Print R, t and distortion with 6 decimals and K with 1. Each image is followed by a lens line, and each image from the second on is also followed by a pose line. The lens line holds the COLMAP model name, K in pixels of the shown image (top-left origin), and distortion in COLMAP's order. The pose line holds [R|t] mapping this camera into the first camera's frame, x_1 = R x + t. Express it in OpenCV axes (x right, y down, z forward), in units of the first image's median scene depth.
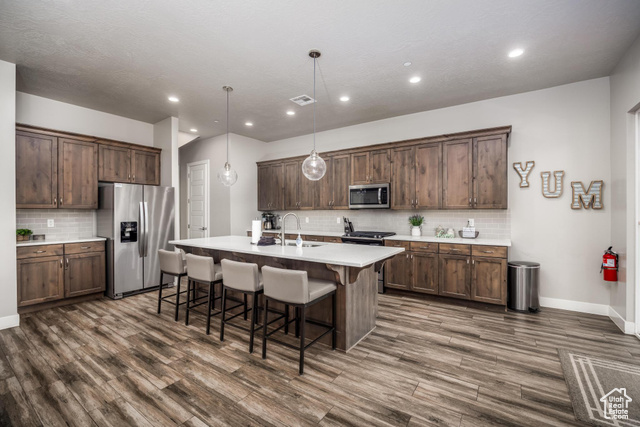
lens RADIAL K [[279.9, 0, 322.5], [0, 279.9, 212.6], [0, 0, 1]] dist [0.000773, 0.000092]
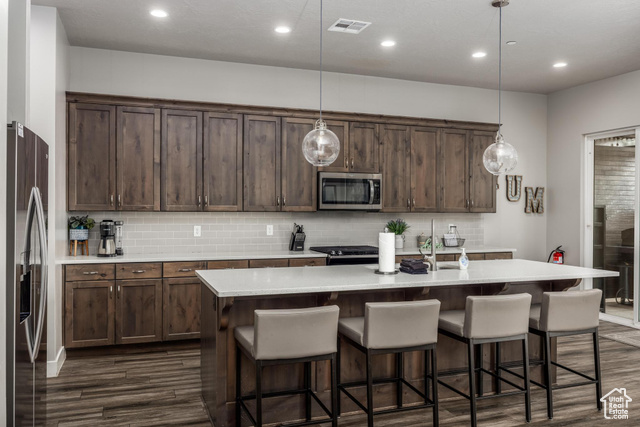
lens RADIAL K [[534.9, 0, 320.3], [0, 534.9, 213.4], [0, 0, 1]] dist [0.009720, 0.000725]
pose [[0.583292, -0.002944, 0.812257, -0.954873], [-0.006115, 0.999949, 0.008015, -0.018098], [-0.812239, -0.009642, 0.583245, 0.364979]]
